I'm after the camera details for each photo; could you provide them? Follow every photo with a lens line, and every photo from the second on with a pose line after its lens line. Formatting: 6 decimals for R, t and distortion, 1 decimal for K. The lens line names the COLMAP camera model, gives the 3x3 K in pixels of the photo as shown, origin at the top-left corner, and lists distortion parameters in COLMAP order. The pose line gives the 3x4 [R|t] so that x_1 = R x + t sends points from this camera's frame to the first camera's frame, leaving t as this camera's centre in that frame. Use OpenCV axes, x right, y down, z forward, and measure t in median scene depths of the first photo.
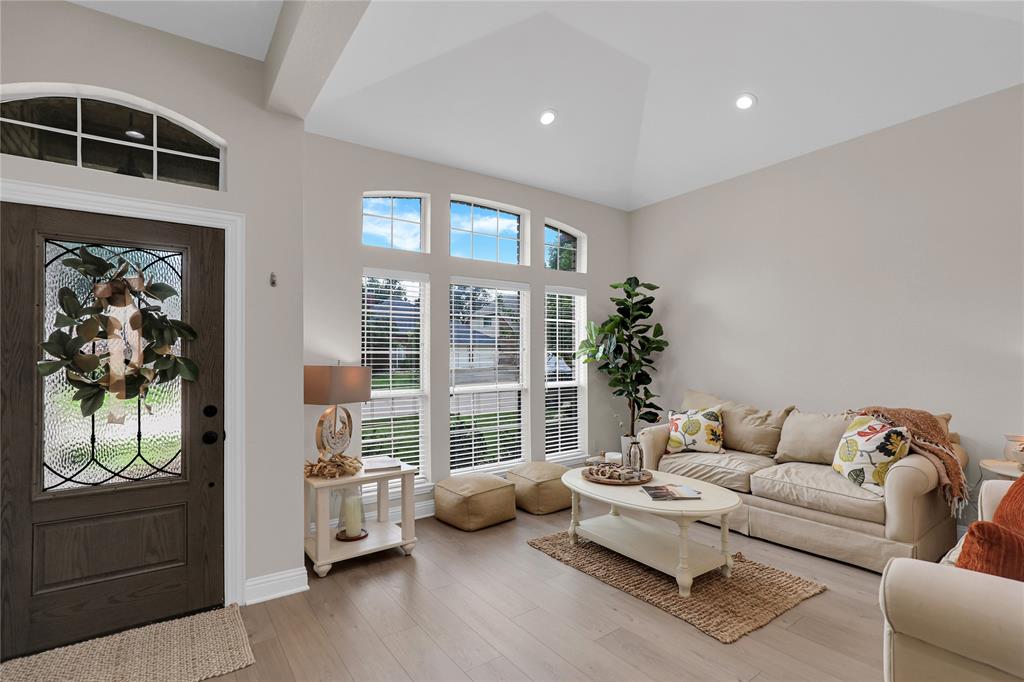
lens RADIAL K [[489.2, 0, 524.5], [0, 489.2, 343.9], [0, 0, 1]] dist [-0.027542, 0.000195]
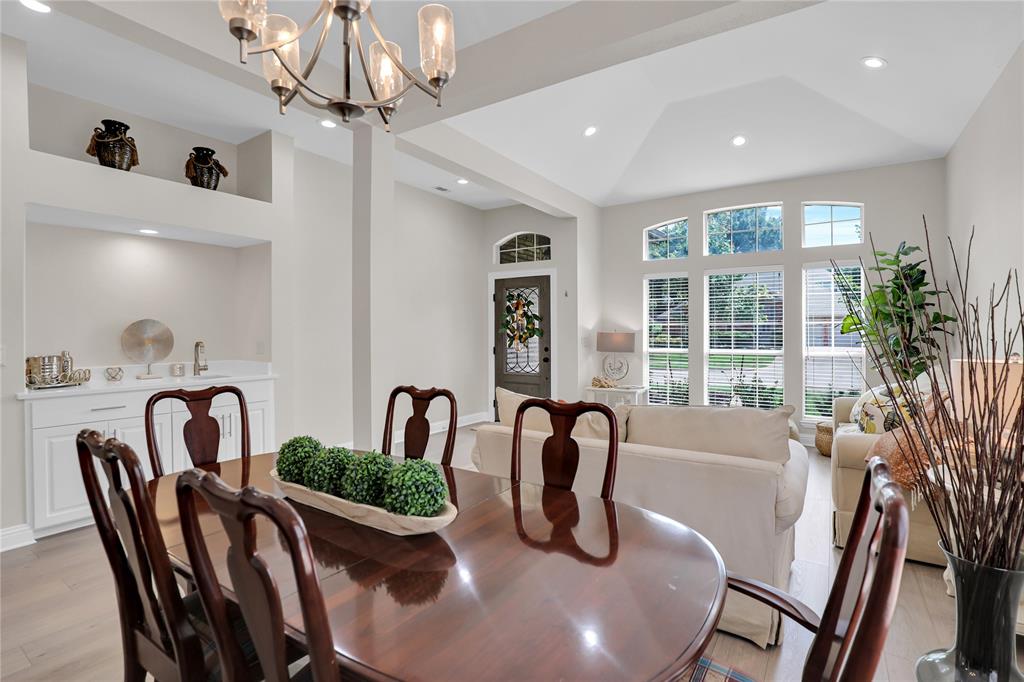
lens RADIAL K [[481.9, 0, 516.5], [0, 481.9, 335.4], [0, 0, 1]] dist [-0.024070, 0.000476]
pose [[0.352771, 0.018683, -0.935523, 1.517128], [0.026074, 0.999216, 0.029788, -0.011222], [0.935346, -0.034901, 0.352007, -0.023143]]
